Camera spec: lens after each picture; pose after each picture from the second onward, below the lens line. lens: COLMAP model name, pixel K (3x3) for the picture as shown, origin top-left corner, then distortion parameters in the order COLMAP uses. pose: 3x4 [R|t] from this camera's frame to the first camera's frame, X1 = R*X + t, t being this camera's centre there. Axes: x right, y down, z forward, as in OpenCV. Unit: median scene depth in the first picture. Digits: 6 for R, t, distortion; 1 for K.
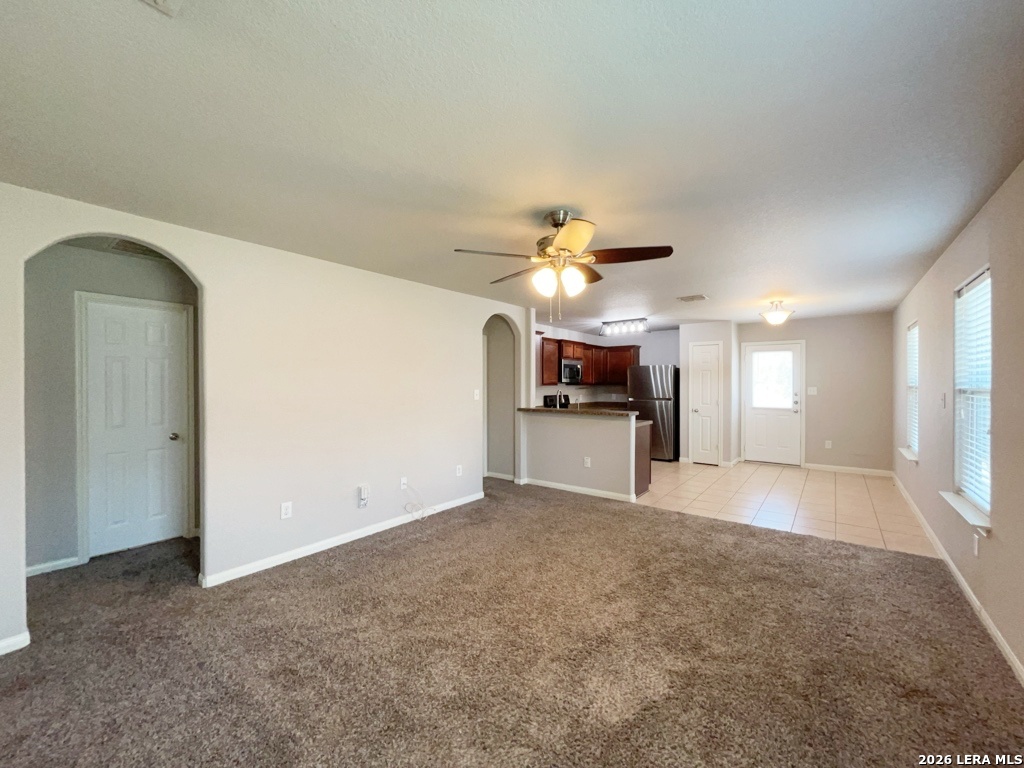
lens RADIAL K [[413.0, 0, 511.0], [0, 413.0, 381.5], [0, 0, 1]] dist [0.000725, -0.000746]
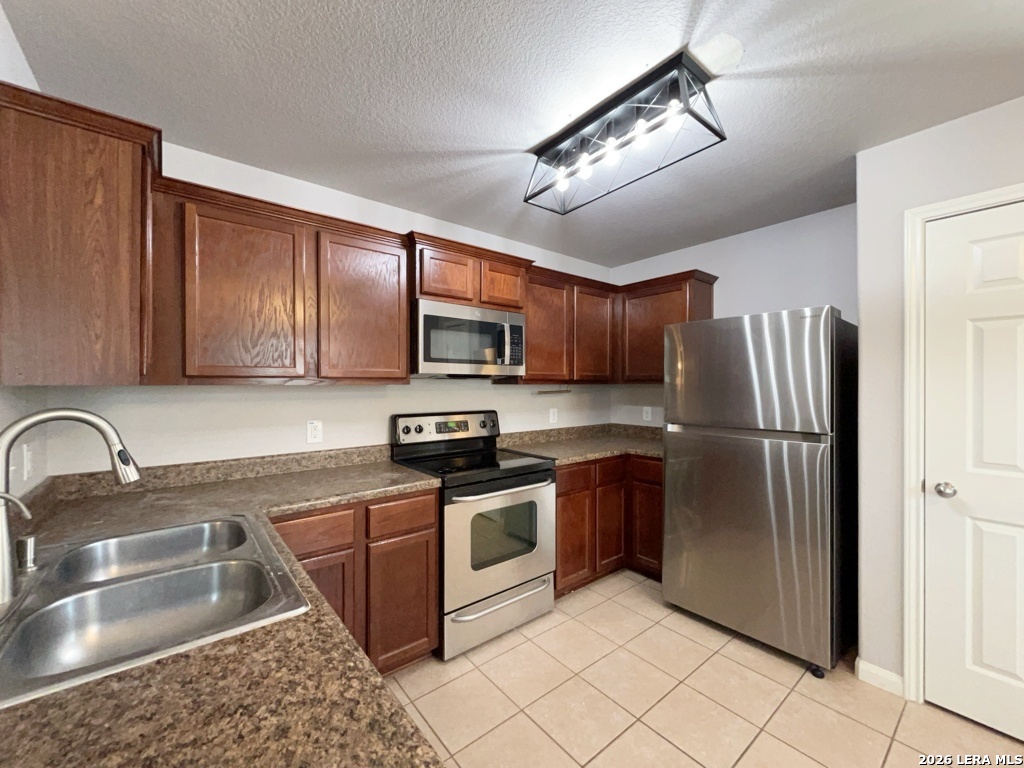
lens RADIAL K [[413.0, 0, 510.3], [0, 413.0, 382.2], [0, 0, 1]] dist [0.000725, -0.000746]
pose [[0.974384, -0.000126, -0.224890, 0.264673], [-0.000500, 0.999996, -0.002727, 0.008674], [0.224890, 0.002769, 0.974380, 0.730443]]
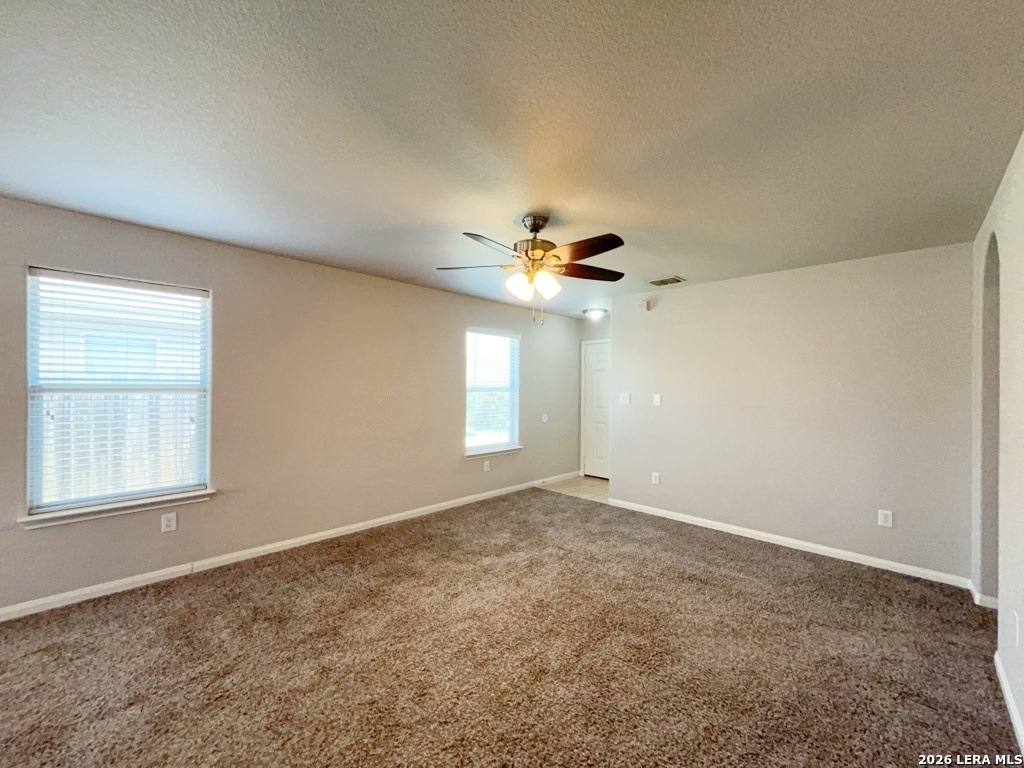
lens RADIAL K [[413.0, 0, 515.7], [0, 413.0, 392.5], [0, 0, 1]] dist [0.000725, -0.000746]
pose [[-0.994615, -0.000105, 0.103636, 0.017399], [0.000626, 0.999975, 0.007021, 0.004721], [-0.103634, 0.007048, -0.994591, 0.735152]]
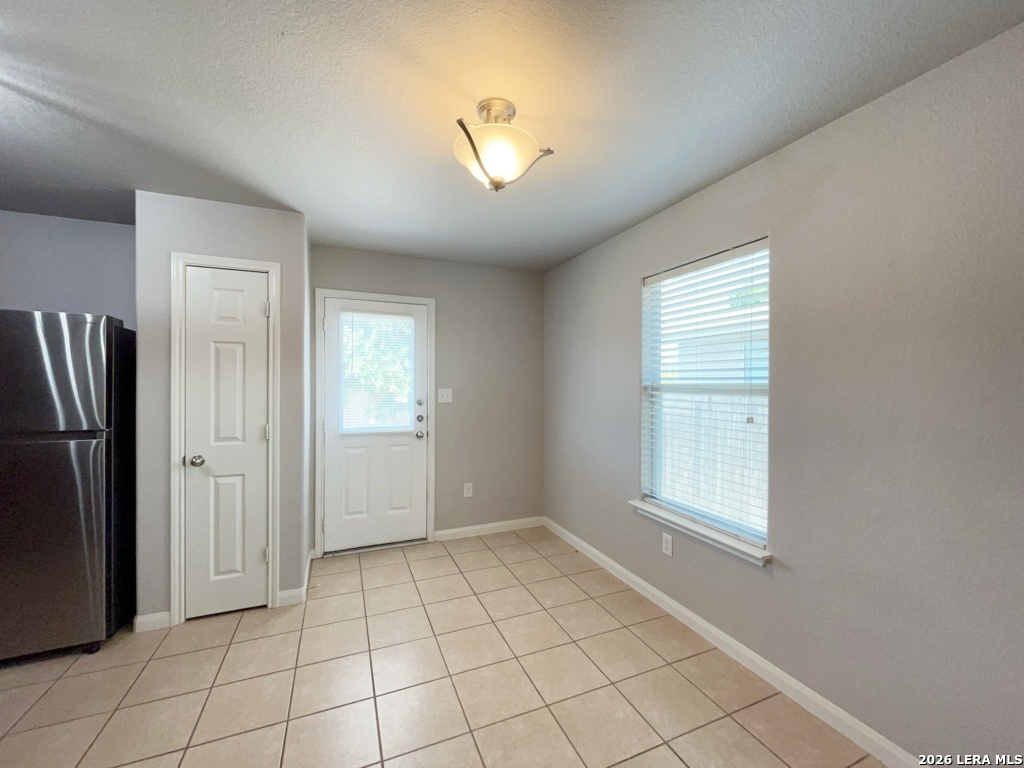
lens RADIAL K [[413.0, 0, 514.4], [0, 413.0, 385.0], [0, 0, 1]] dist [0.000725, -0.000746]
pose [[0.494779, -0.002562, 0.869015, 0.293038], [0.000036, 0.999996, 0.002928, 0.007696], [-0.869019, -0.001417, 0.494777, 0.628787]]
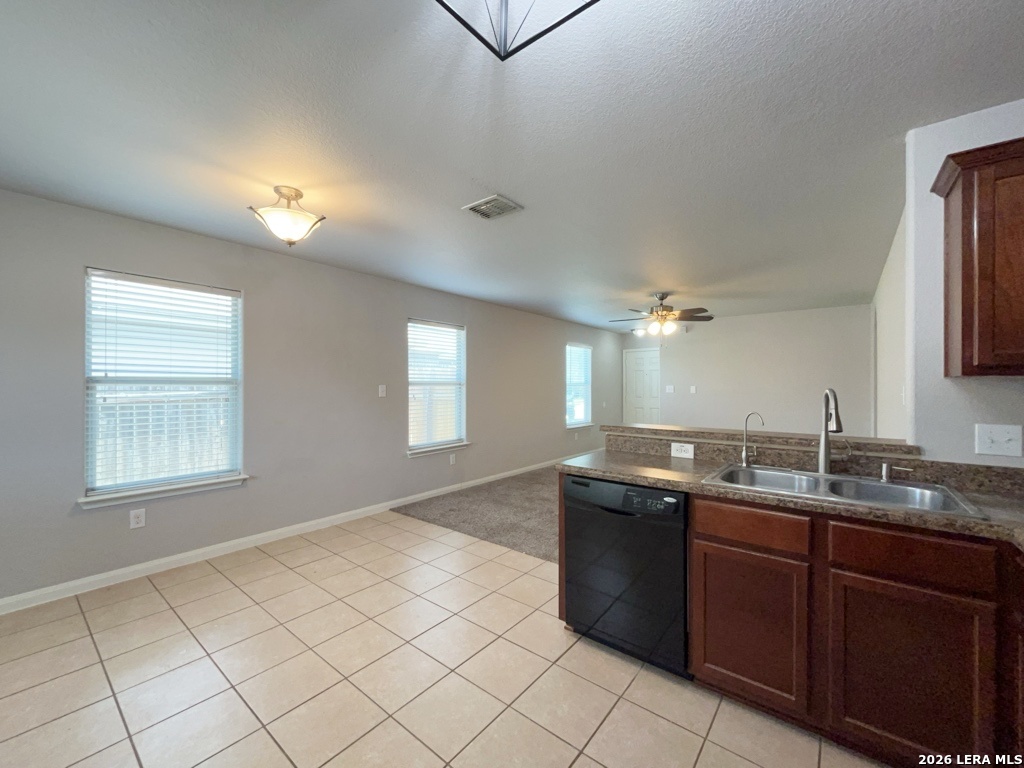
lens RADIAL K [[413.0, 0, 508.8], [0, 413.0, 380.0], [0, 0, 1]] dist [0.000725, -0.000746]
pose [[-0.999960, -0.007585, -0.004694, 0.309698], [-0.007512, 0.999854, -0.015351, 0.014680], [0.004810, -0.015315, -0.999871, 1.084201]]
